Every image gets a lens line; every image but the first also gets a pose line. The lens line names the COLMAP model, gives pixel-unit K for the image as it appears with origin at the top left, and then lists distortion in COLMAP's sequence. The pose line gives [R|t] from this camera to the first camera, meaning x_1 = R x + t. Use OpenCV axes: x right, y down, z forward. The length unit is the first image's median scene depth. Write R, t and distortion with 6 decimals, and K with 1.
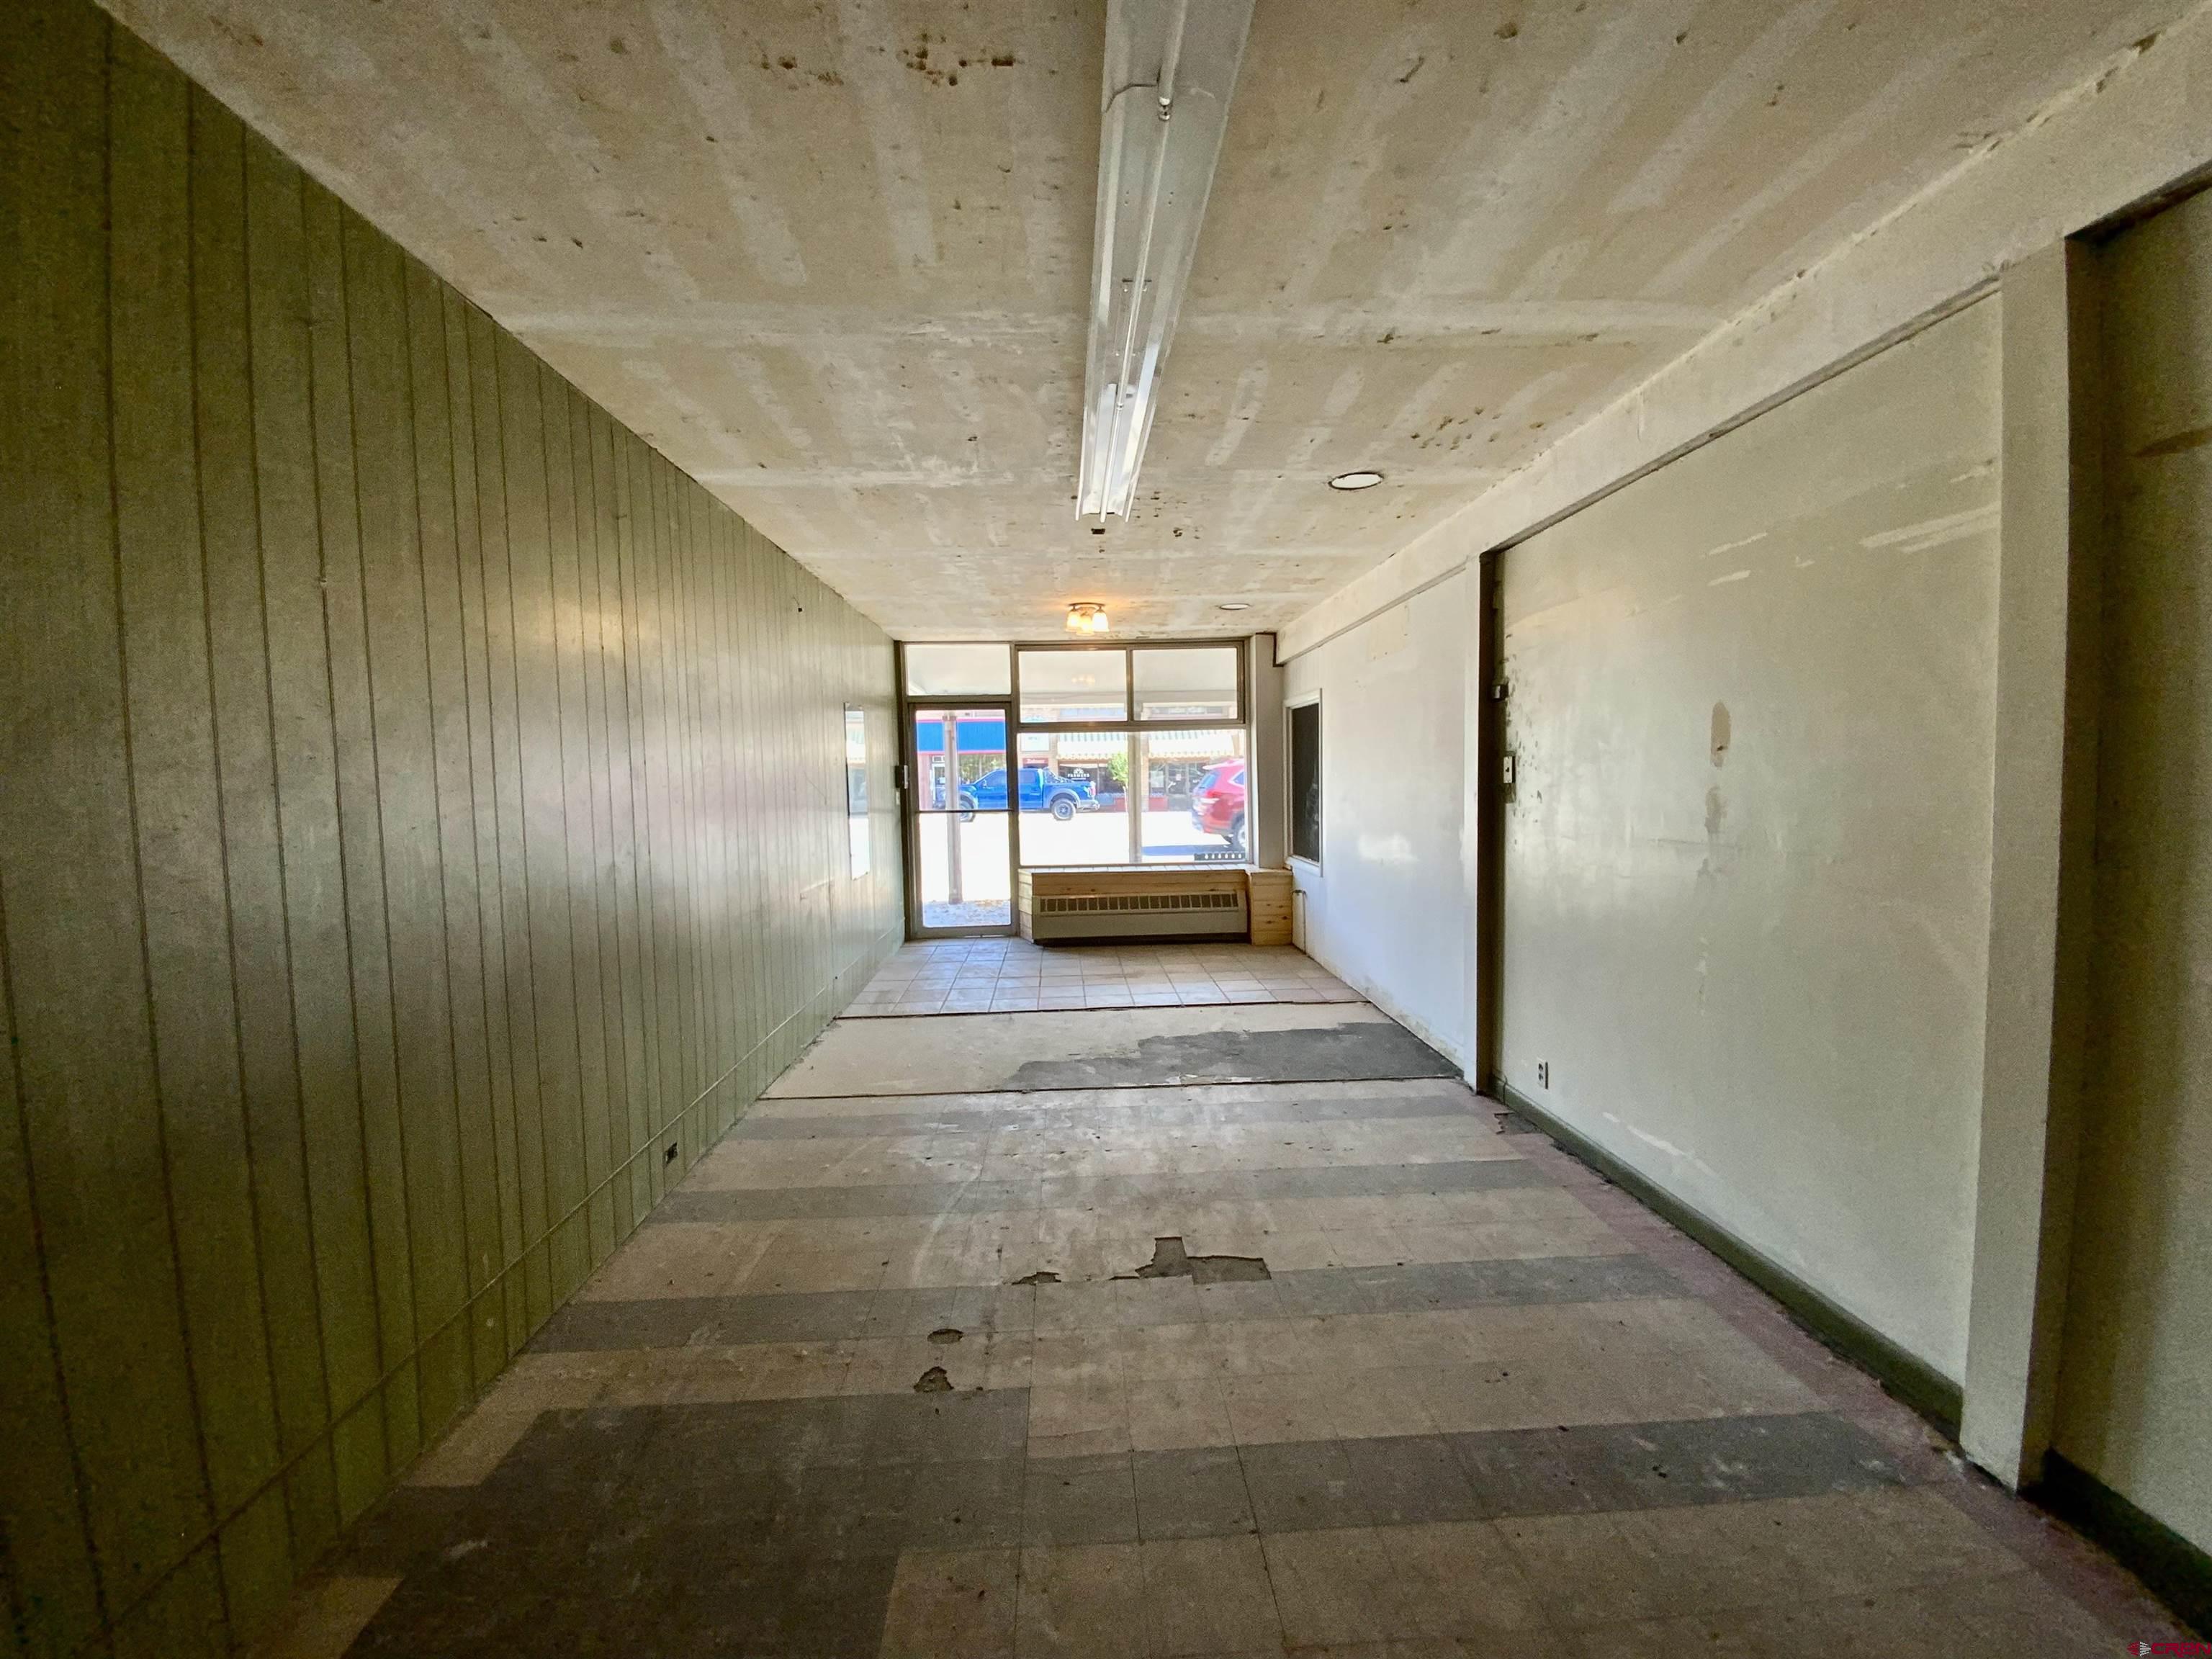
lens RADIAL K [[883.9, 0, 1108.6], [0, 883.9, 826.9], [0, 0, 1]] dist [0.000177, -0.000224]
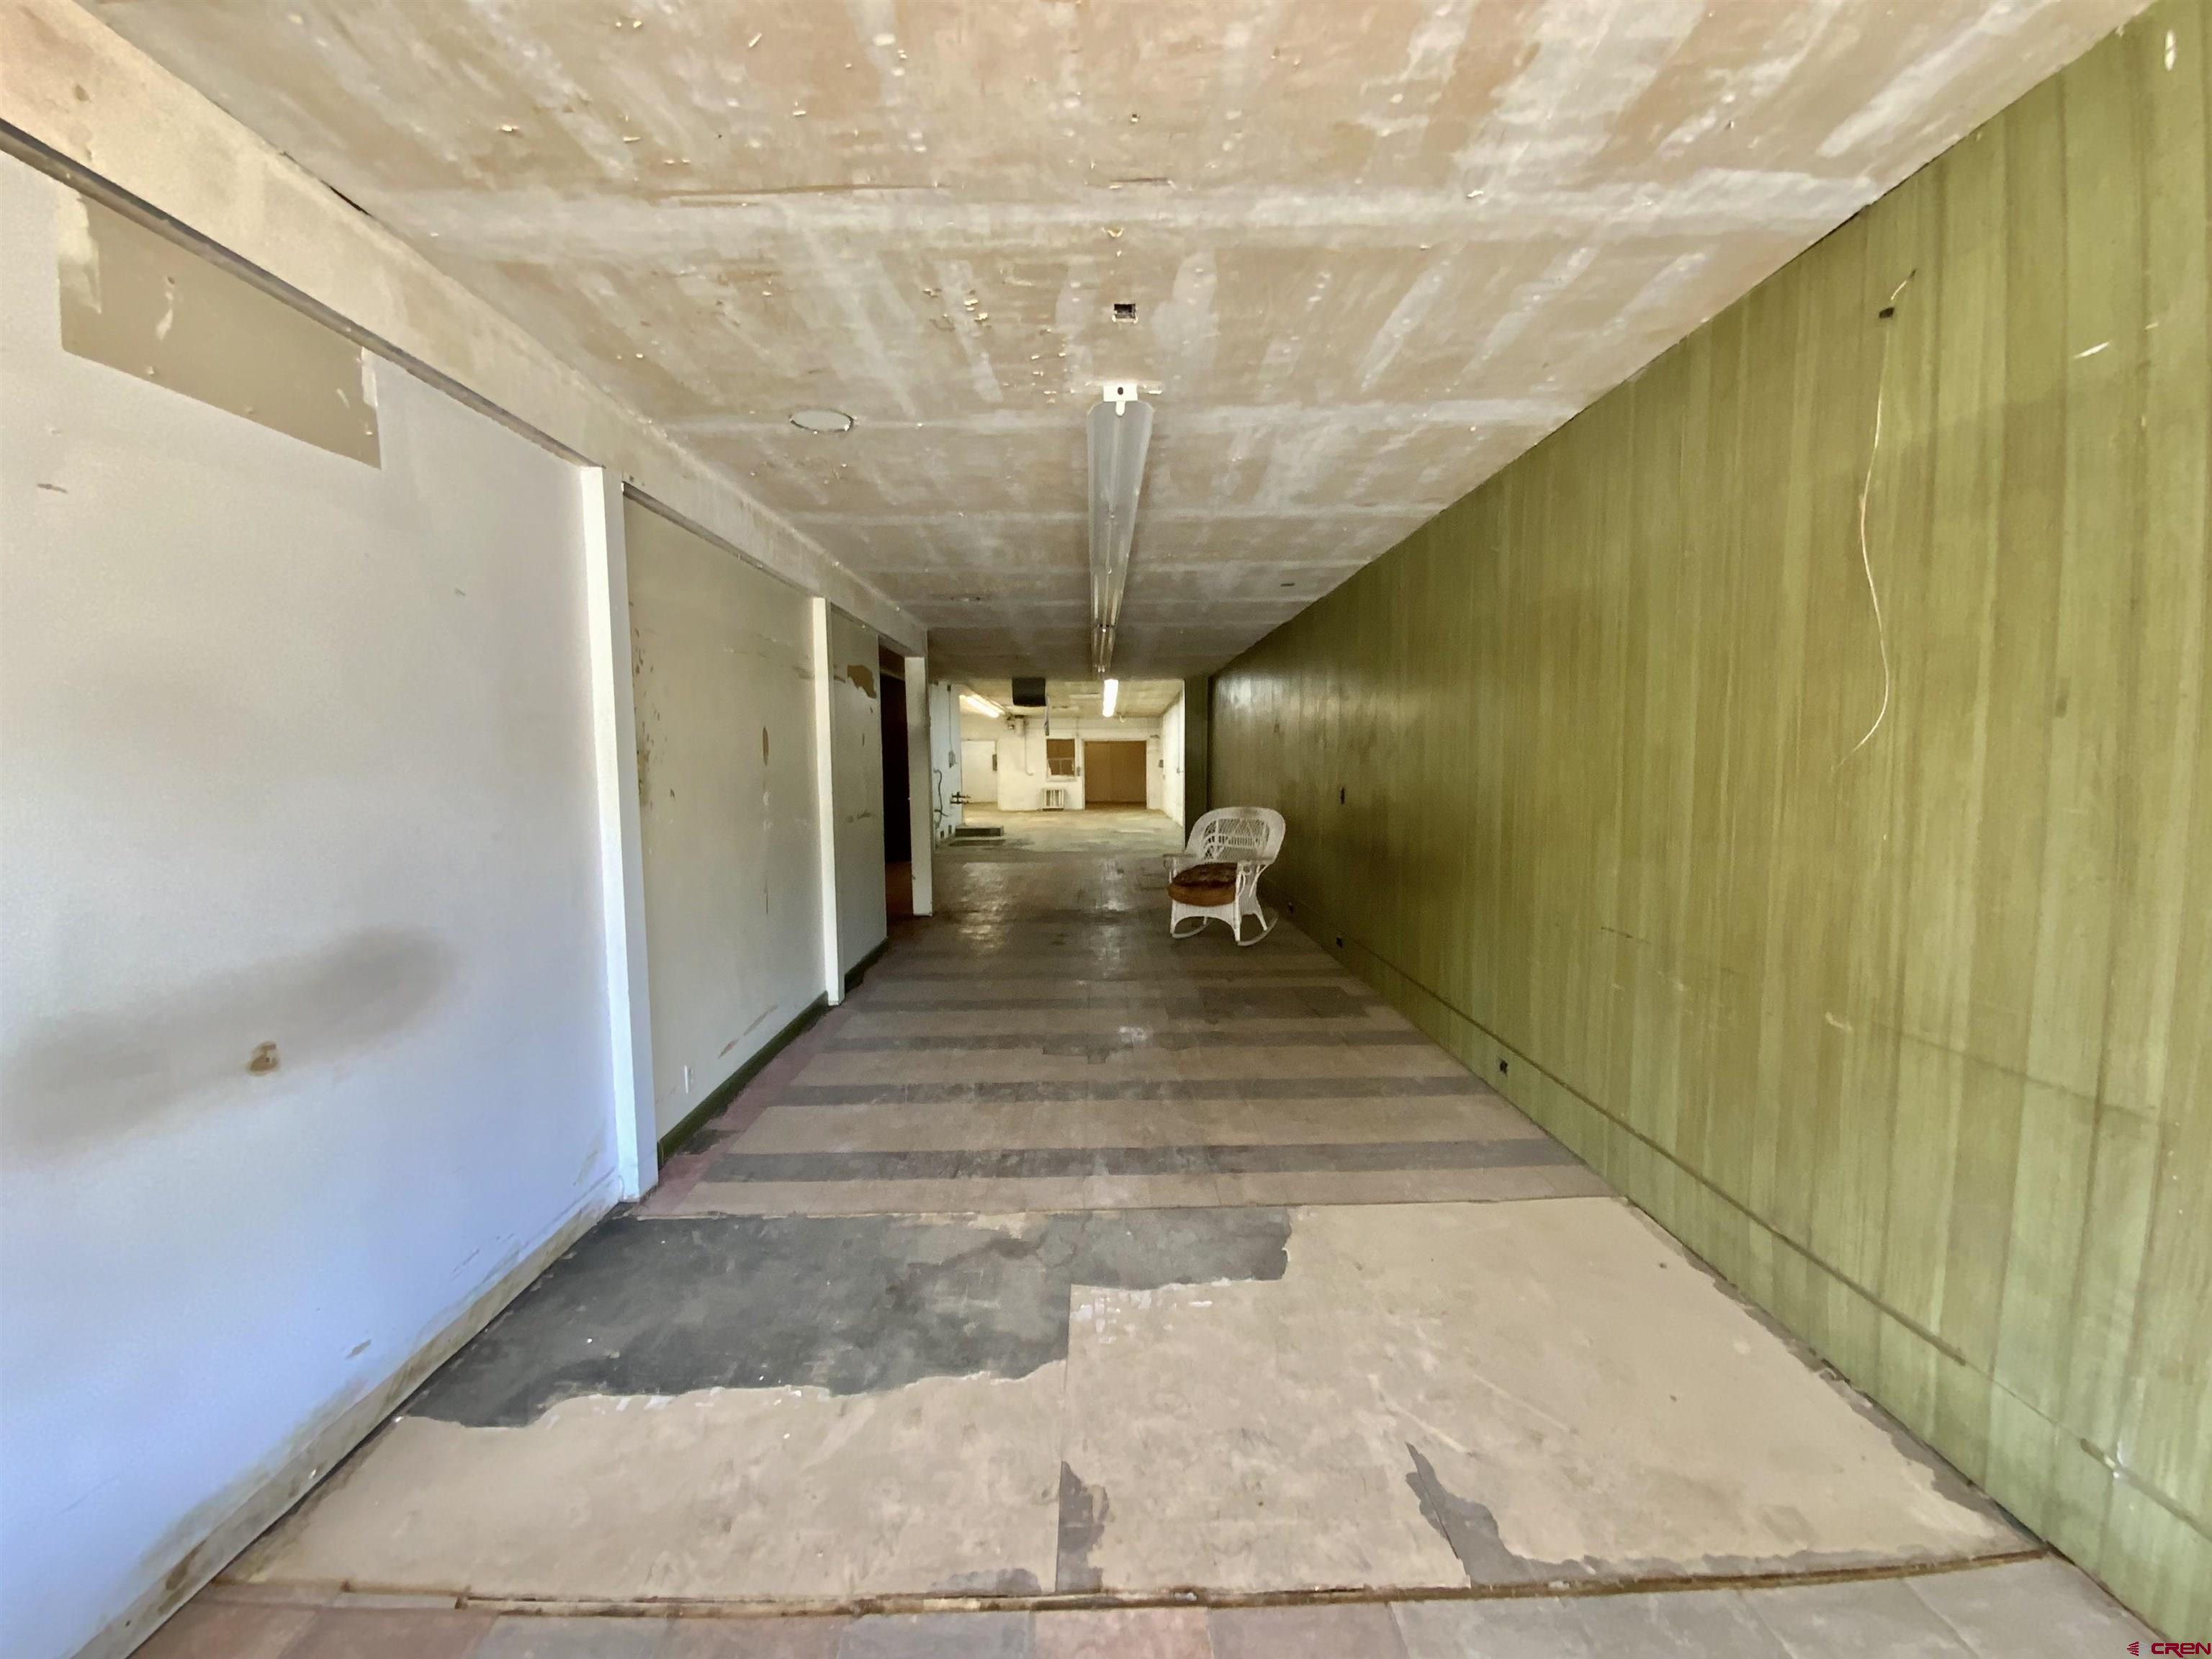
lens RADIAL K [[883.9, 0, 1107.5], [0, 883.9, 830.0], [0, 0, 1]] dist [0.000177, -0.000224]
pose [[-0.998811, 0.028139, 0.039798, -0.014033], [0.033333, 0.990076, 0.136523, -0.086867], [-0.035562, 0.137688, -0.989837, 1.520048]]
